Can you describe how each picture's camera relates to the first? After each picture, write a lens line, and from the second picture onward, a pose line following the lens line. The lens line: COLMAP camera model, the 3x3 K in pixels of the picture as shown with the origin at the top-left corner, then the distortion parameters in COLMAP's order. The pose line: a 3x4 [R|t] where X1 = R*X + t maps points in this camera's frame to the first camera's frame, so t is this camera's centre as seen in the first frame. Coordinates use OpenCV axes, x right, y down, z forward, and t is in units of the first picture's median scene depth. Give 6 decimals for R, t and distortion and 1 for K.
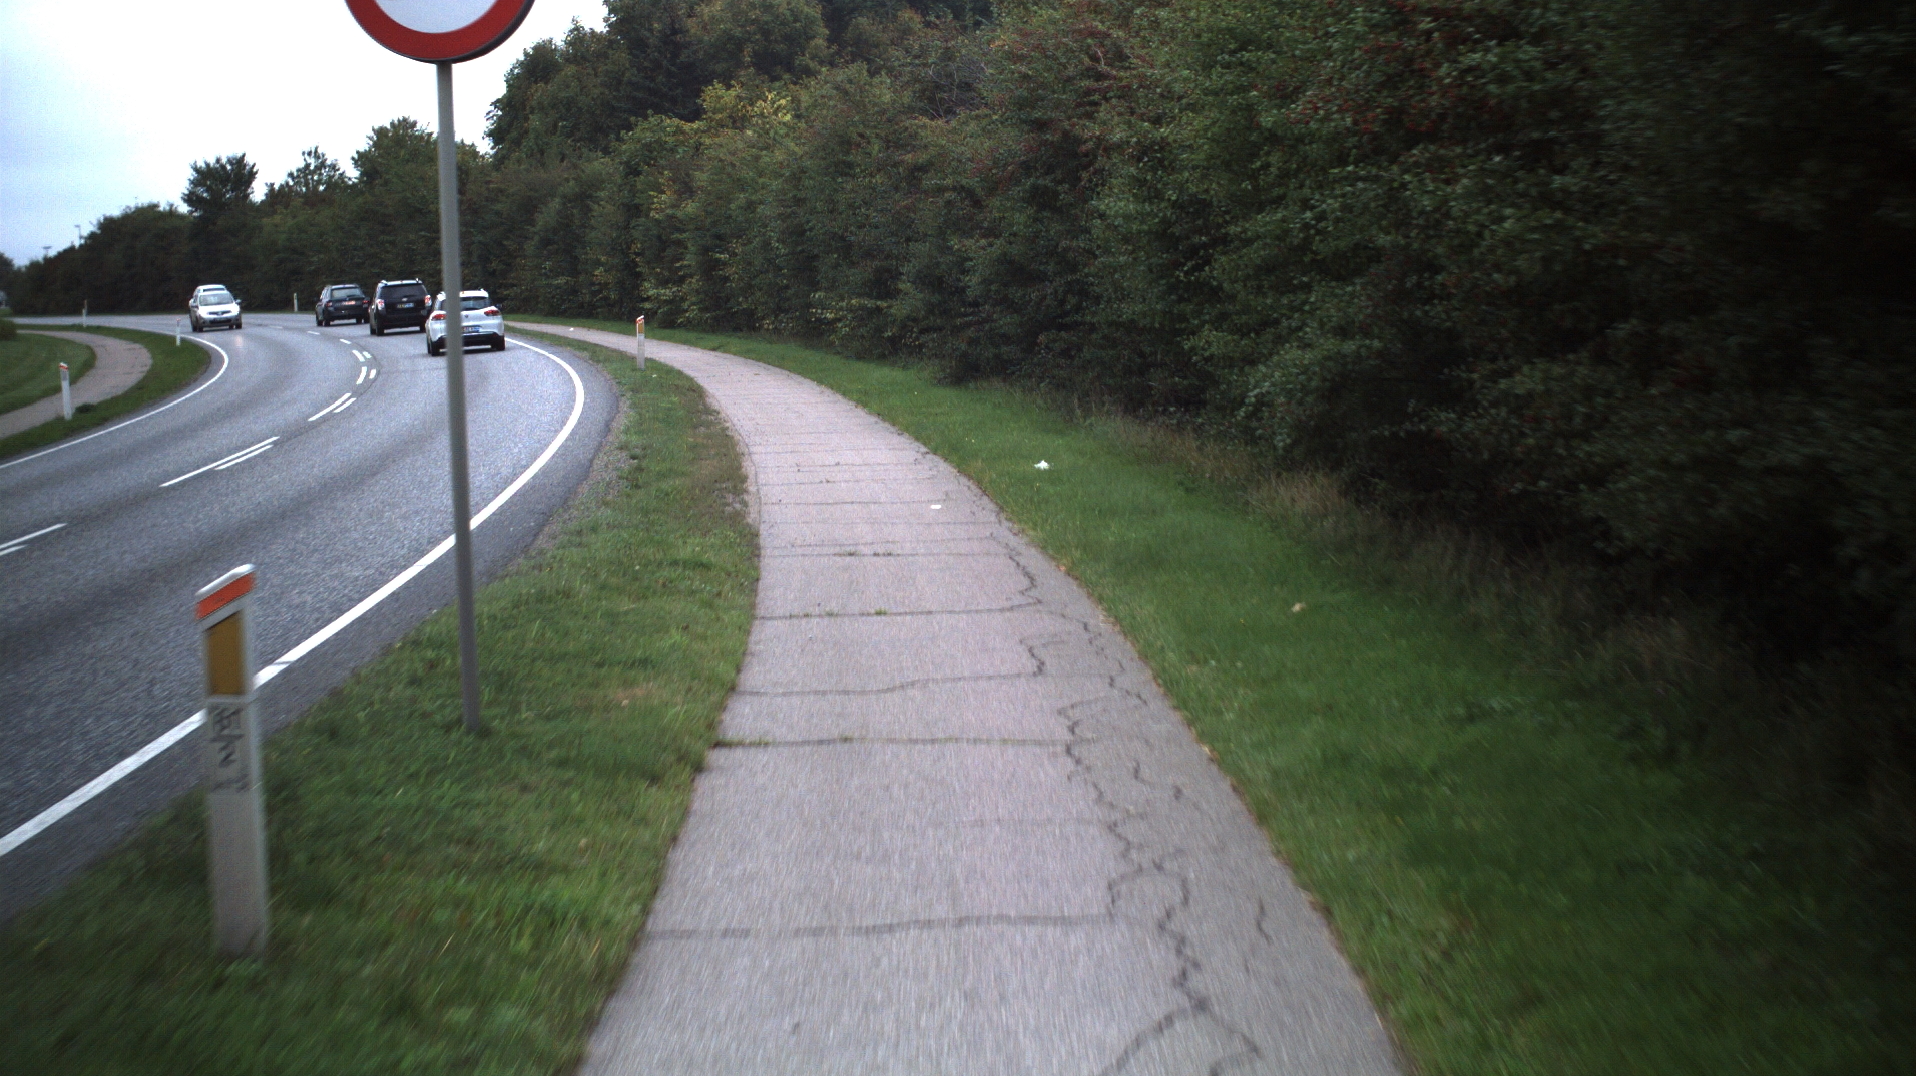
lens RADIAL K [[3252.2, 0, 958.0], [0, 3252.2, 538.0], [0, 0, 1]] dist [-0.274083, 0.105861]
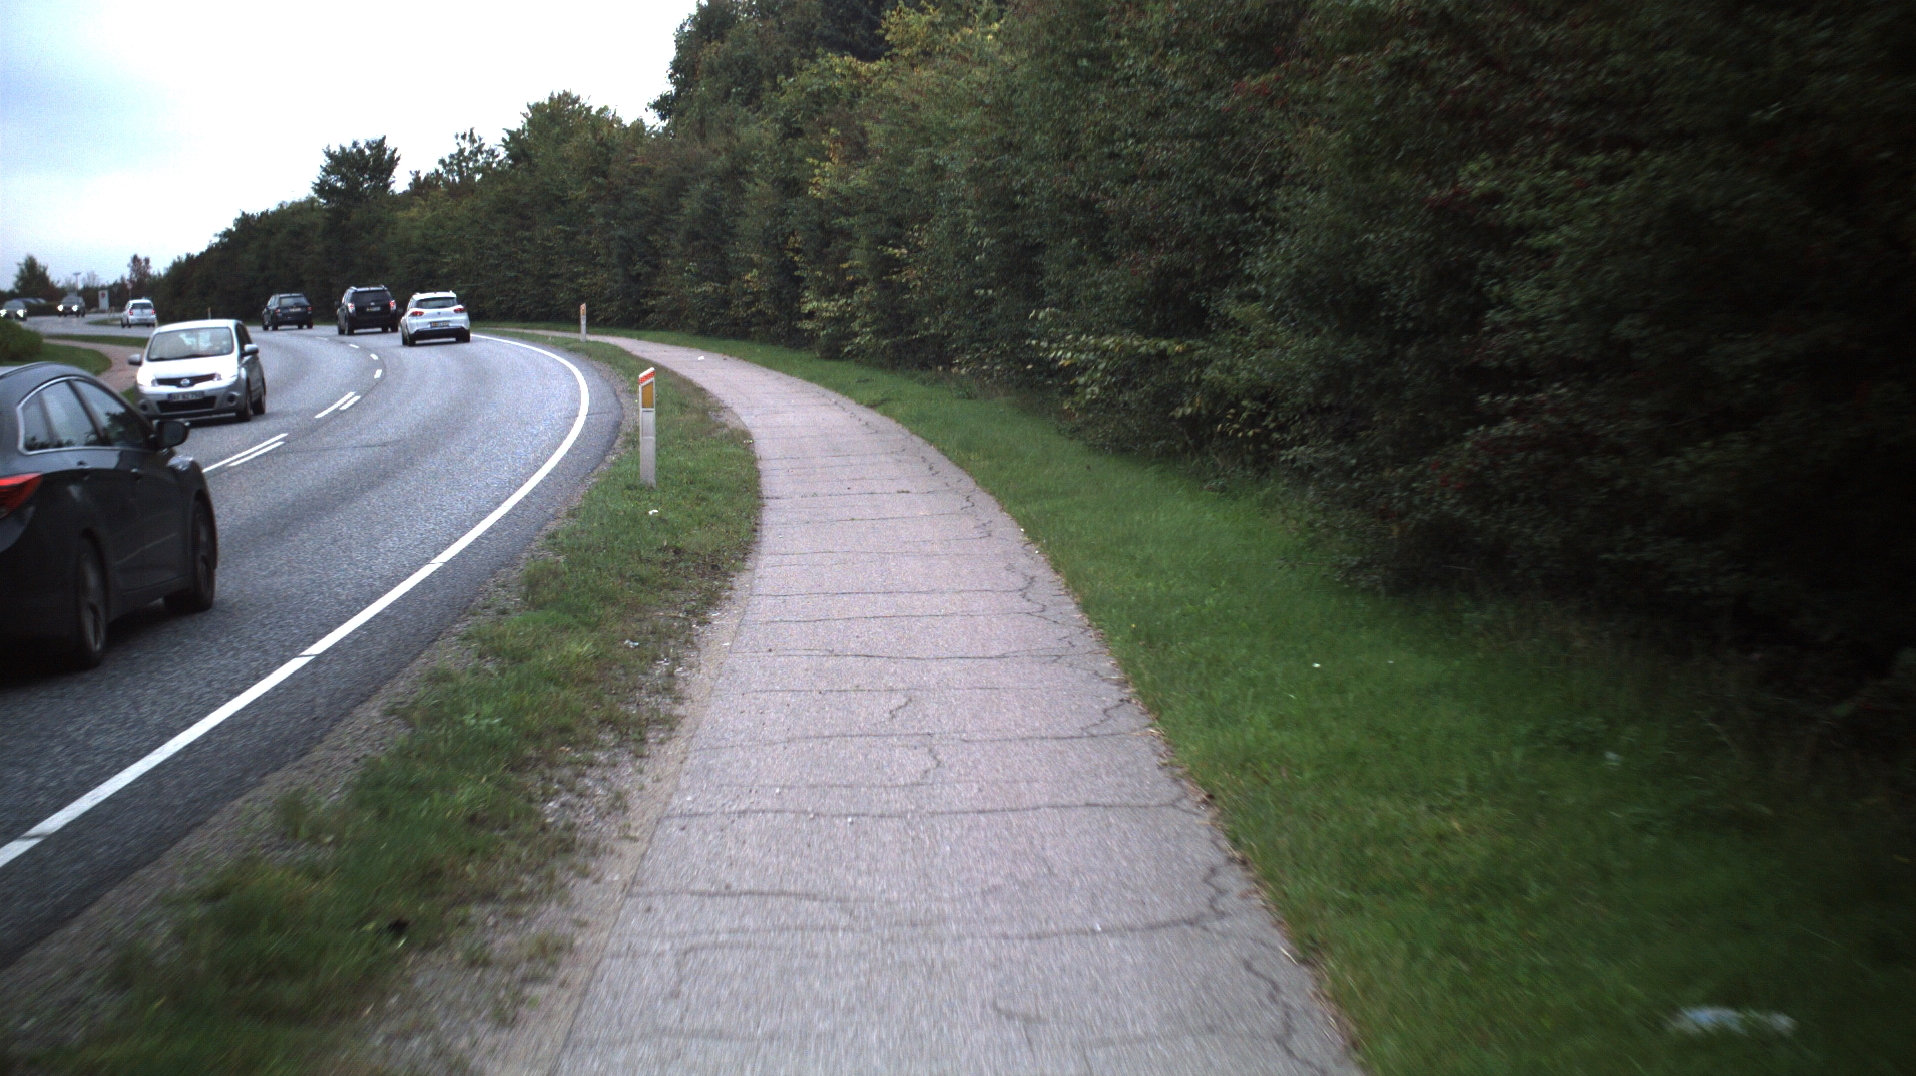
lens RADIAL K [[3252.2, 0, 958.0], [0, 3252.2, 538.0], [0, 0, 1]] dist [-0.274083, 0.105861]
pose [[0.997069, 0.008490, -0.076038, -0.014496], [-0.008669, 0.999960, -0.002029, -0.034138], [0.076018, 0.002682, 0.997103, 0.423087]]
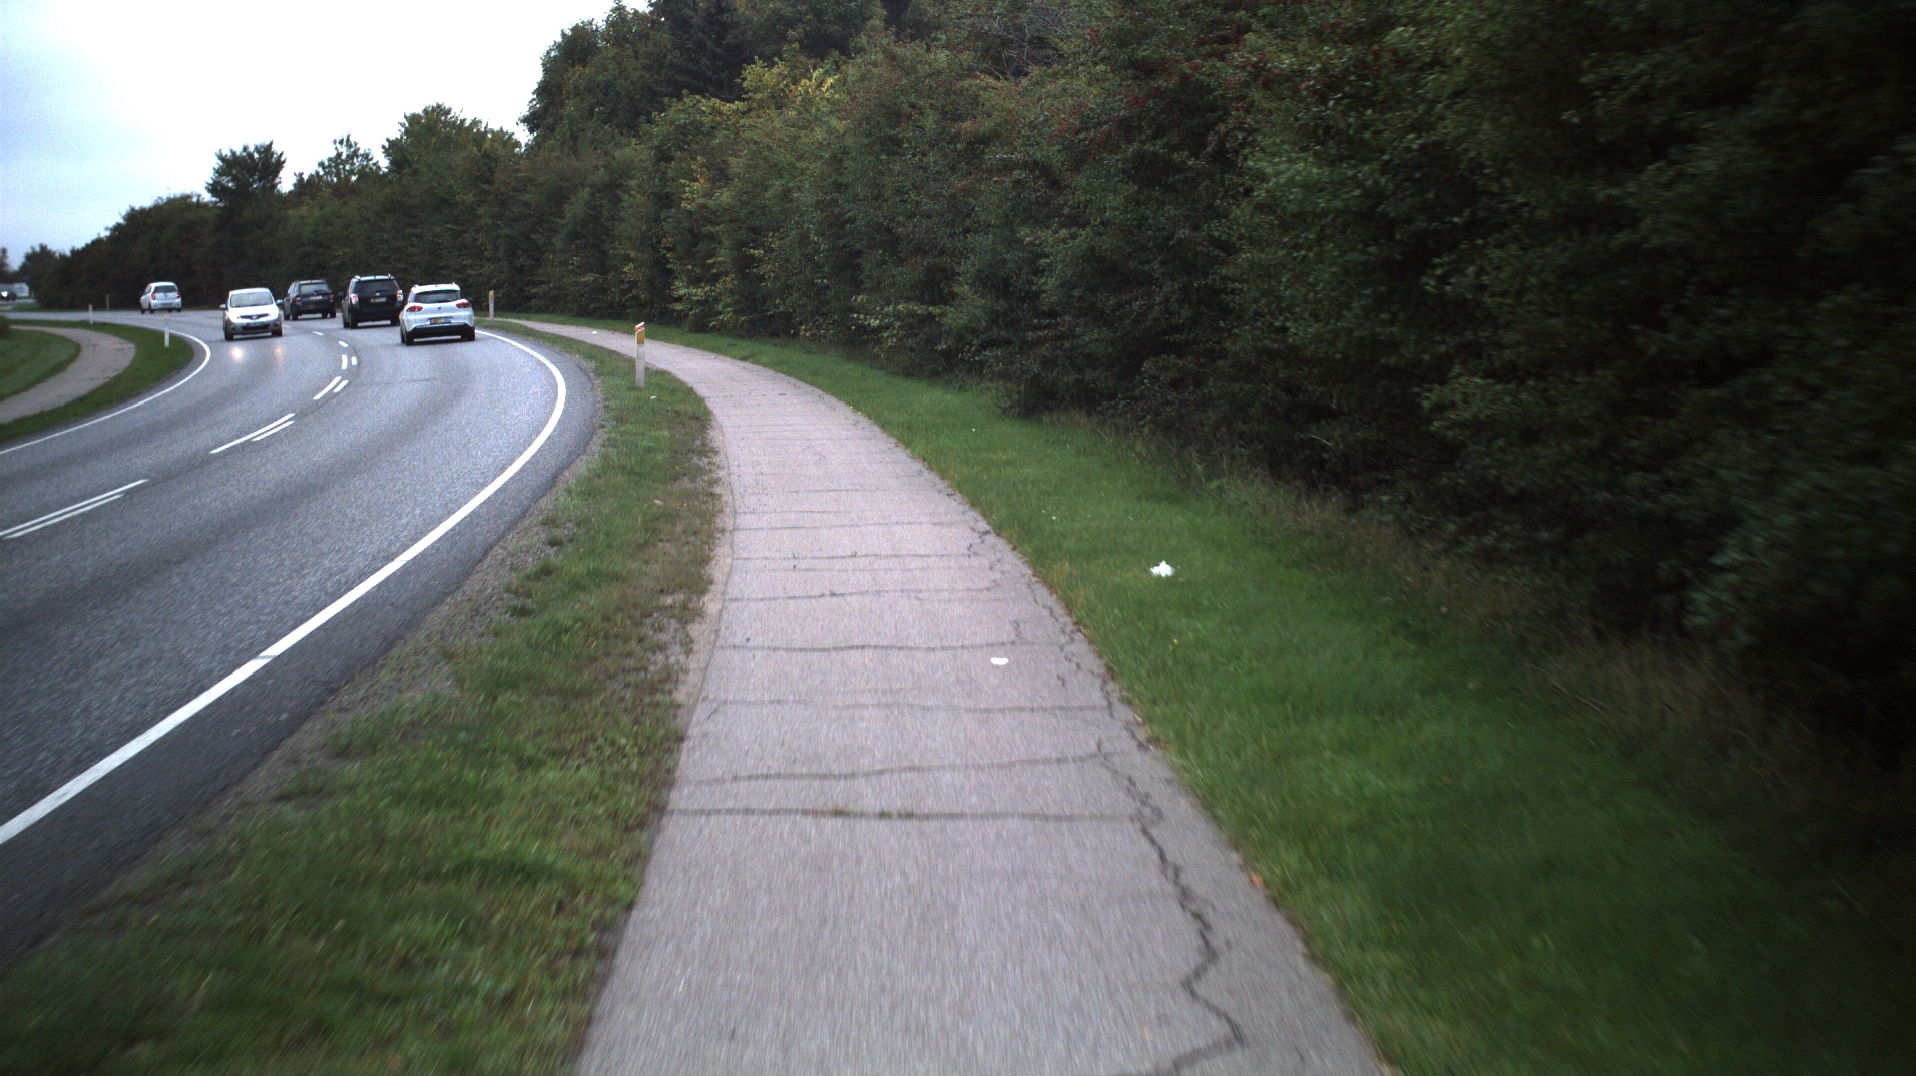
lens RADIAL K [[3252.2, 0, 958.0], [0, 3252.2, 538.0], [0, 0, 1]] dist [-0.274083, 0.105861]
pose [[0.999786, 0.008147, -0.018997, -0.001144], [-0.008142, 0.999967, 0.000317, -0.011624], [0.018999, -0.000162, 0.999819, 0.140903]]
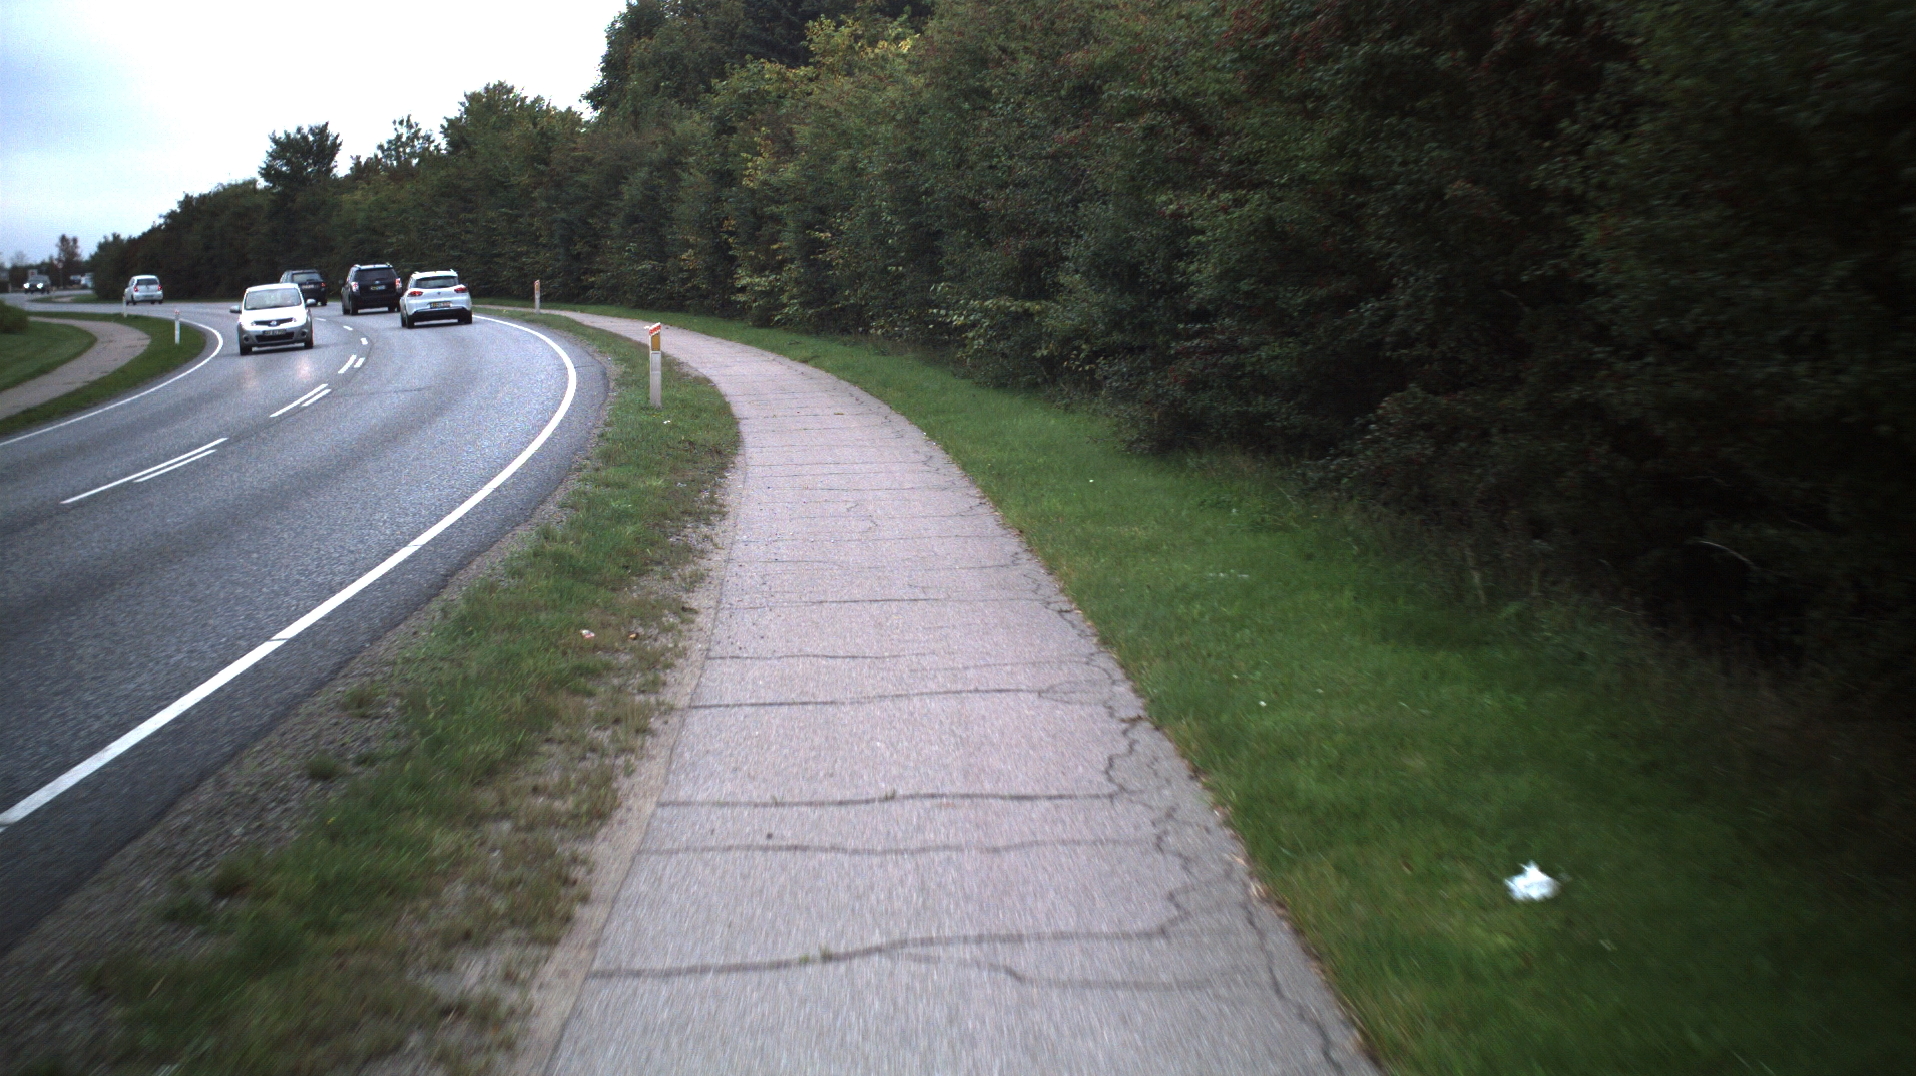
lens RADIAL K [[3252.2, 0, 958.0], [0, 3252.2, 538.0], [0, 0, 1]] dist [-0.274083, 0.105861]
pose [[0.998838, 0.006627, -0.047732, -0.005715], [-0.006418, 0.999969, 0.004533, -0.022840], [0.047761, -0.004221, 0.998850, 0.282355]]
